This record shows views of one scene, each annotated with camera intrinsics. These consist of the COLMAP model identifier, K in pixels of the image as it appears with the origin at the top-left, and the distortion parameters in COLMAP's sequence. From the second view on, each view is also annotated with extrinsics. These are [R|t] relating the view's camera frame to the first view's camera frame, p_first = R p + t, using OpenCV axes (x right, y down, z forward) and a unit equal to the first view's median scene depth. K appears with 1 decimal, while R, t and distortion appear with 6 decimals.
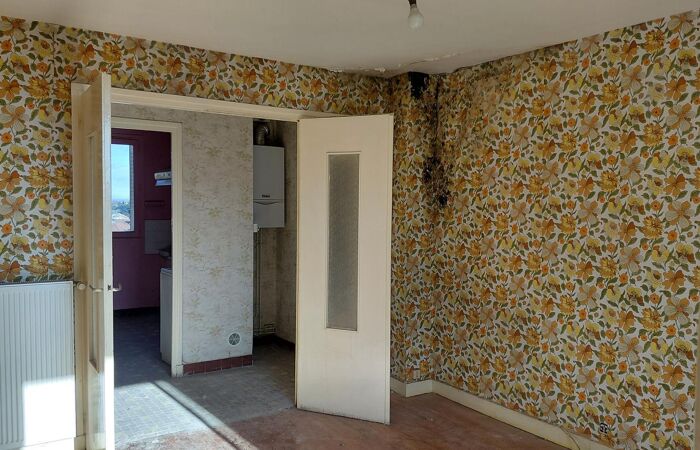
lens RADIAL K [[592.1, 0, 350.0], [0, 592.1, 225.0], [0, 0, 1]] dist [0.098346, -0.262166]
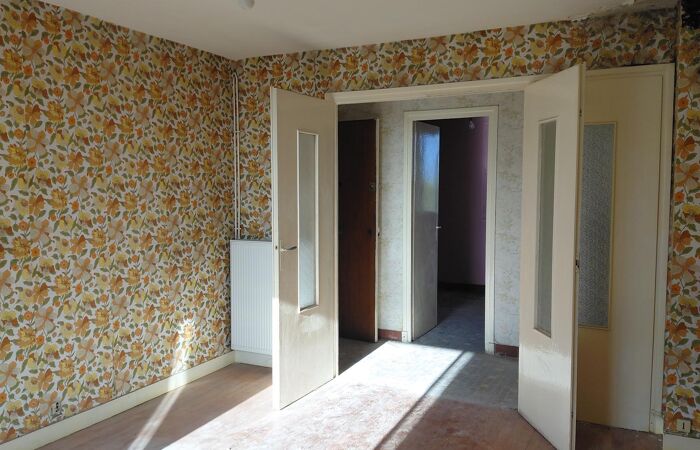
lens RADIAL K [[592.1, 0, 350.0], [0, 592.1, 225.0], [0, 0, 1]] dist [0.098346, -0.262166]
pose [[0.461077, 0.047163, -0.886106, 0.613248], [-0.026060, 0.998876, 0.039605, -0.002891], [0.886978, 0.004831, 0.461787, 0.378989]]
